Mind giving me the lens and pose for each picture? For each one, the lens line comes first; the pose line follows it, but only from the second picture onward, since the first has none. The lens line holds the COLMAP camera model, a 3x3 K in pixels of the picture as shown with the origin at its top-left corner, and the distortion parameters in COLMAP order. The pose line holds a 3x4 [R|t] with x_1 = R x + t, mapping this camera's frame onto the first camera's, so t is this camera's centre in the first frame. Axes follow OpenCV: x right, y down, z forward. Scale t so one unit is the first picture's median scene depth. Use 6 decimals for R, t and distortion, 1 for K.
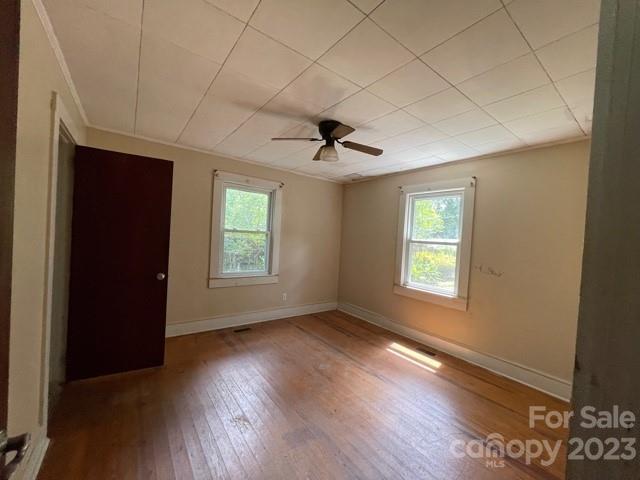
lens RADIAL K [[254.1, 0, 320.0], [0, 254.1, 240.0], [0, 0, 1]] dist [-0.000932, -0.000058]
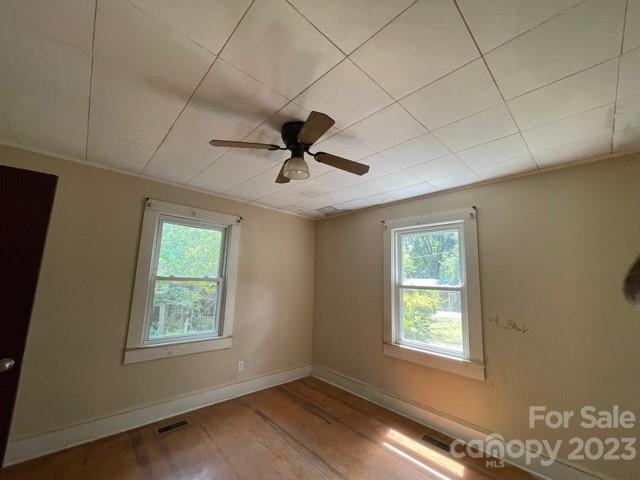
lens RADIAL K [[258.0, 0, 320.0], [0, 258.0, 240.0], [0, 0, 1]] dist [-0.001079, -0.000146]
pose [[0.993952, -0.007278, 0.109572, 0.013603], [0.025030, 0.986552, -0.161522, -0.015482], [-0.106922, 0.163287, 0.980767, 0.210234]]
